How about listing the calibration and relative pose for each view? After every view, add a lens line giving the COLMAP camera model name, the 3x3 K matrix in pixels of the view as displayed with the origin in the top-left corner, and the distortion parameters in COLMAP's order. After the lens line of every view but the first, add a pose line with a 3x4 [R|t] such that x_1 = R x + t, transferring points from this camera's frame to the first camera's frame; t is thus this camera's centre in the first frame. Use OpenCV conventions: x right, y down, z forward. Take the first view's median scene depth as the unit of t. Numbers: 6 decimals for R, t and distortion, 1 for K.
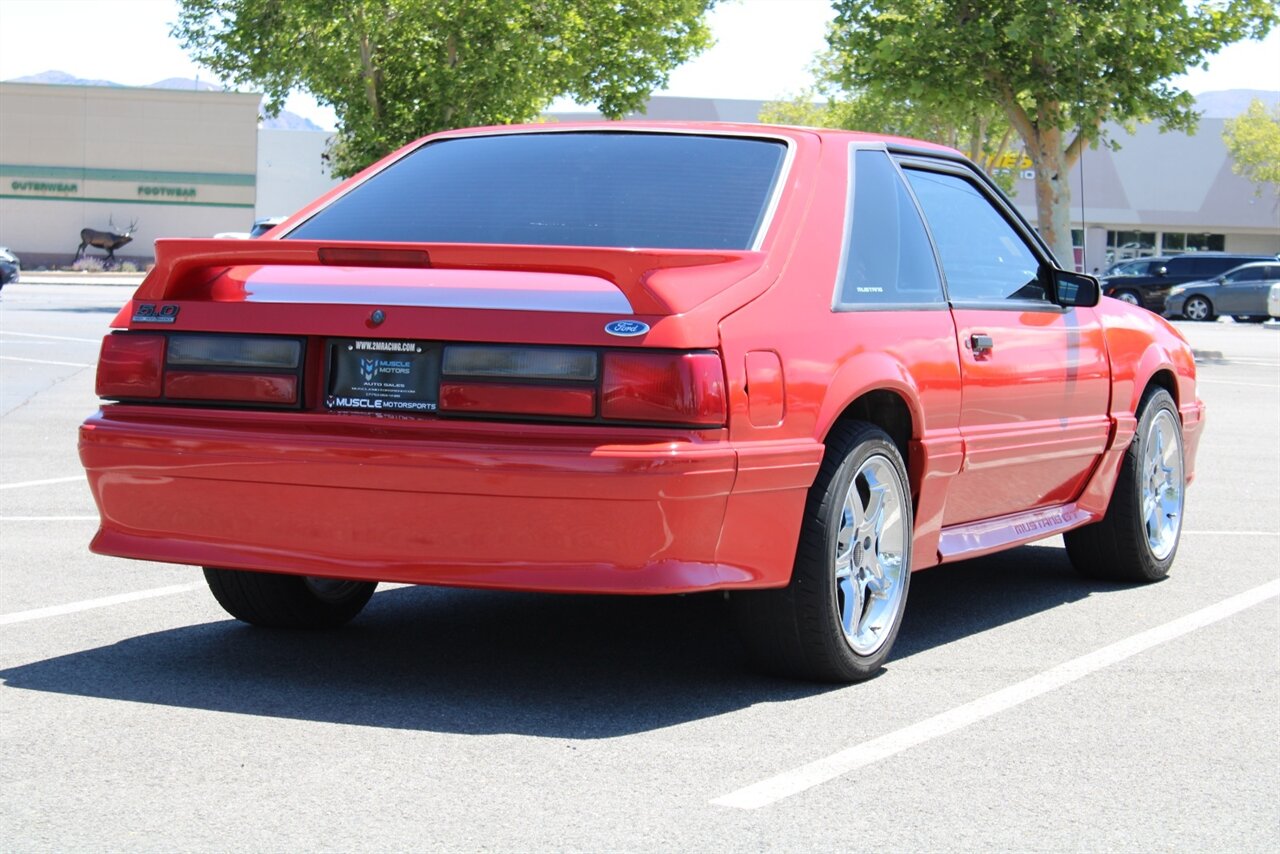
lens RADIAL K [[2832.4, 0, 631.4], [0, 2832.4, 435.8], [0, 0, 1]] dist [0.094637, 0.000000]
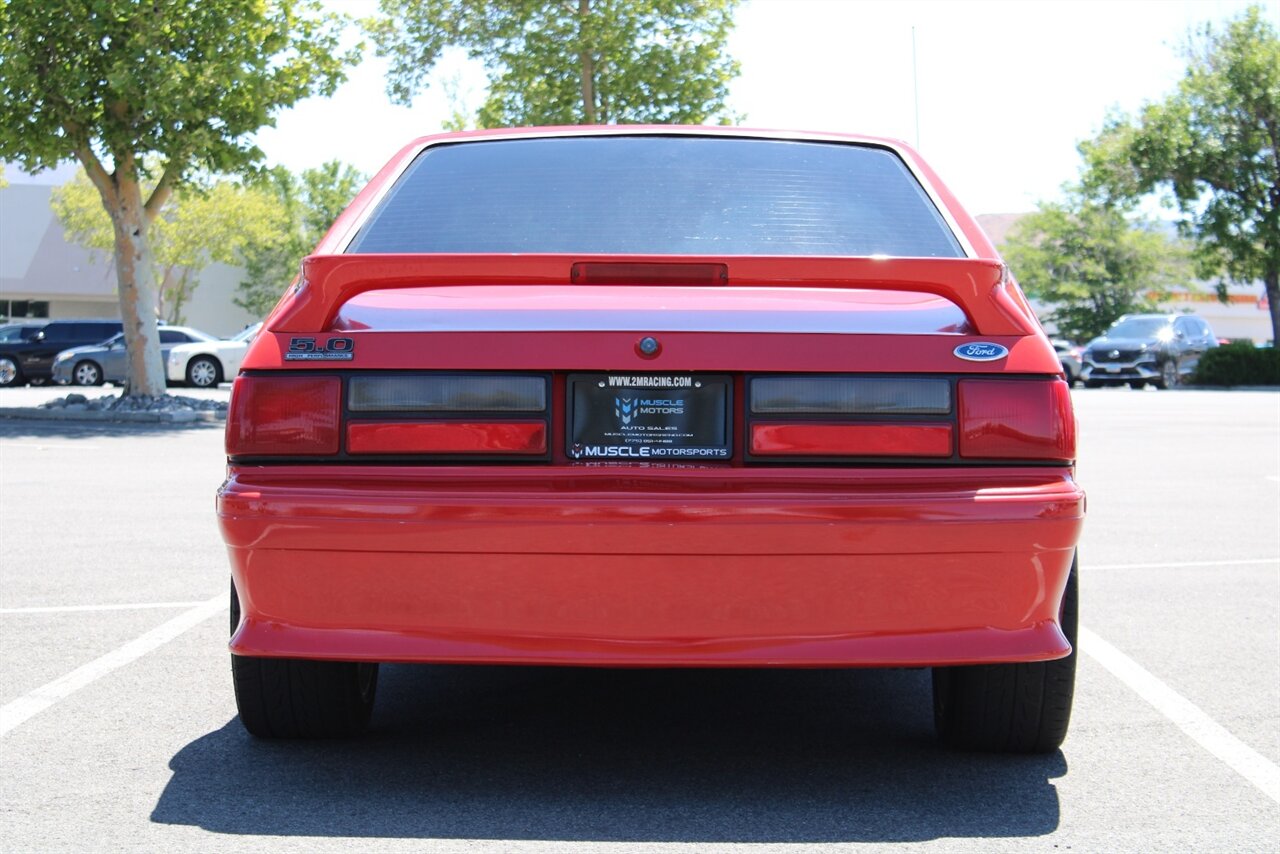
lens RADIAL K [[2832.4, 0, 629.9], [0, 2832.4, 427.9], [0, 0, 1]] dist [0.094637, 0.000000]
pose [[0.910818, -0.027509, 0.411892, -0.416161], [0.038579, 0.999083, -0.018584, -0.002931], [-0.411003, 0.032817, 0.911043, 0.244597]]
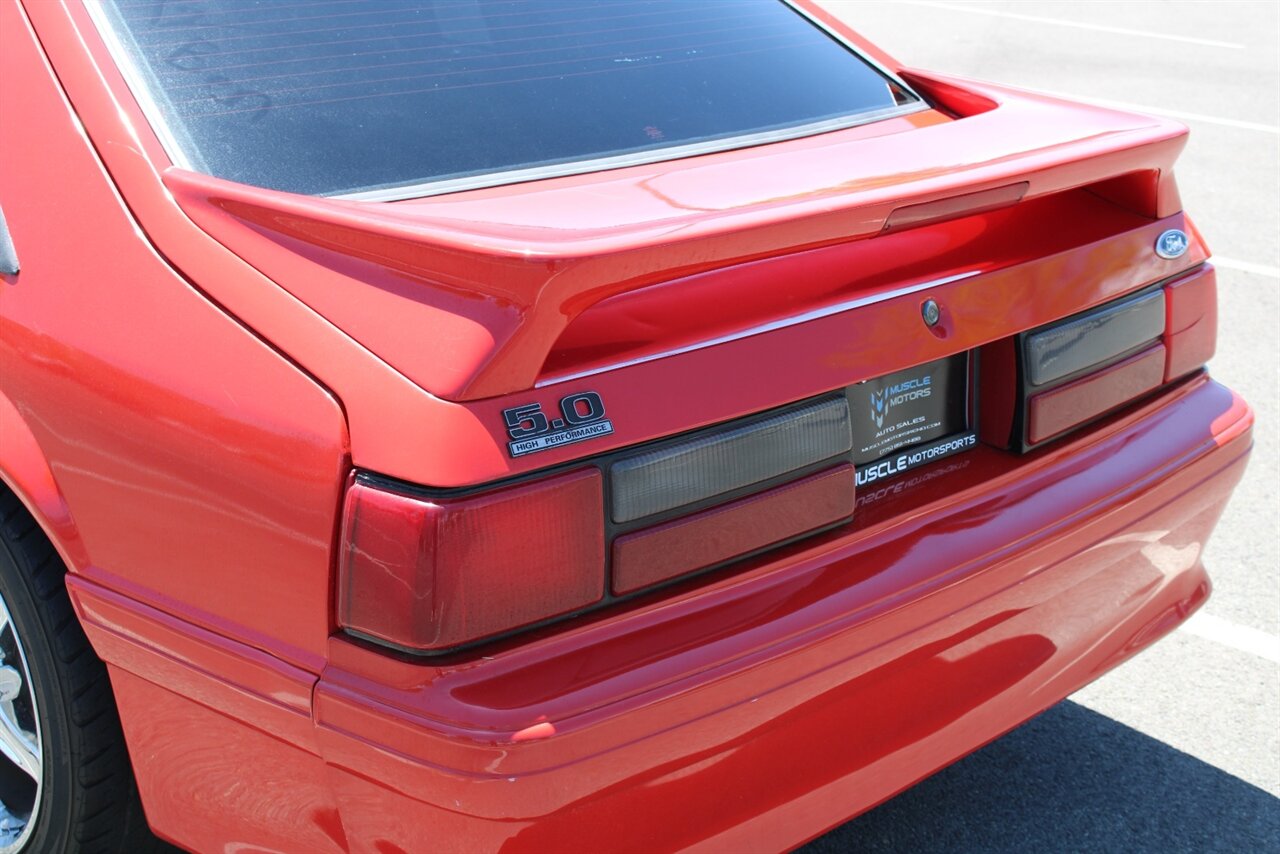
lens RADIAL K [[1985.8, 0, 634.6], [0, 1985.8, 427.8], [0, 0, 1]] dist [-0.022659, 0.000000]
pose [[0.317070, -0.317768, 0.893583, -0.433235], [0.029724, 0.945065, 0.325528, -0.140069], [-0.947936, -0.076655, 0.309097, 0.897894]]
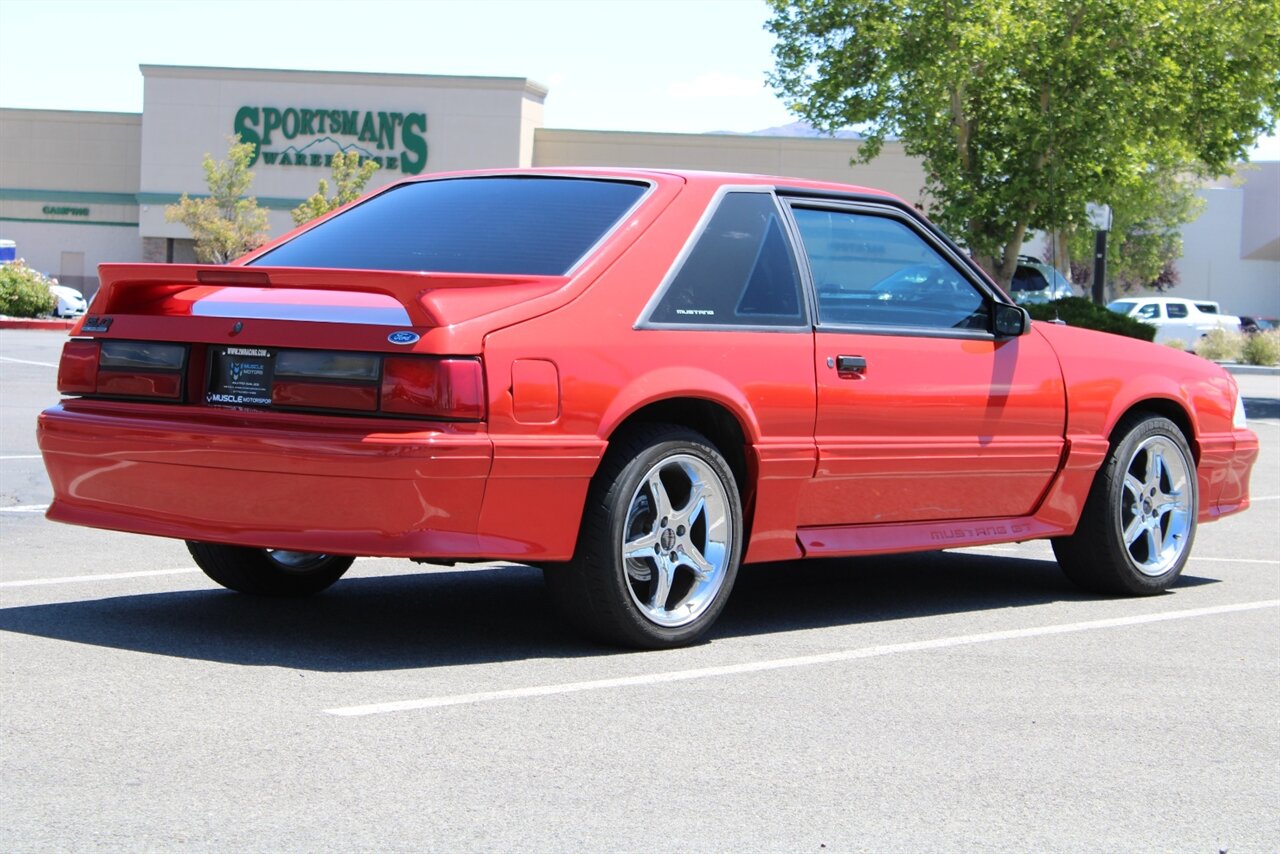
lens RADIAL K [[2966.6, 0, 640.1], [0, 2966.6, 426.9], [0, 0, 1]] dist [0.083549, 0.000000]
pose [[0.969532, 0.019279, -0.244204, 0.373672], [-0.025314, 0.999446, -0.021597, 0.022802], [0.243653, 0.027120, 0.969483, -0.183506]]
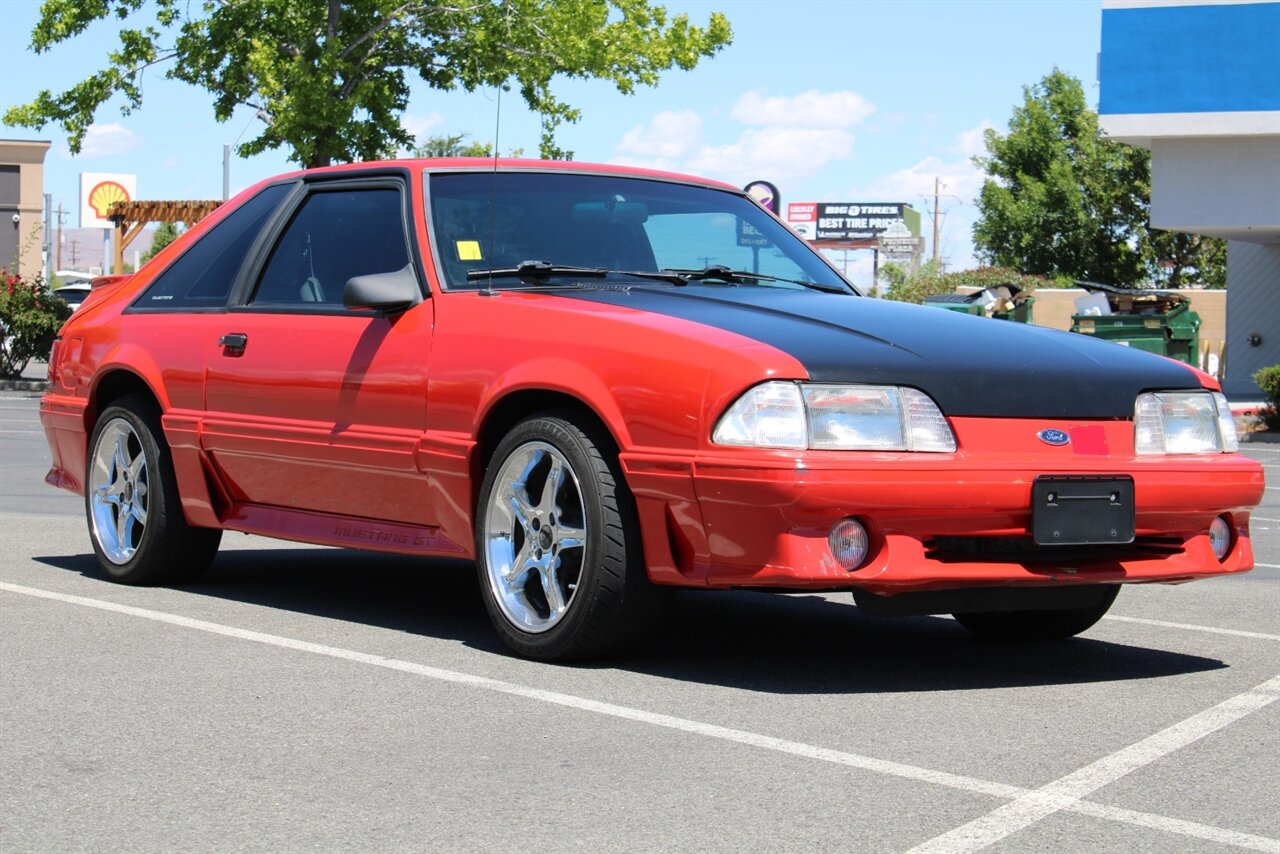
lens RADIAL K [[2832.4, 0, 598.2], [0, 2832.4, 446.9], [0, 0, 1]] dist [0.094637, 0.000000]
pose [[-0.514090, -0.014693, -0.857610, 1.162389], [-0.090730, 0.995175, 0.037338, -0.052204], [0.852924, 0.097006, -0.512943, 1.938623]]
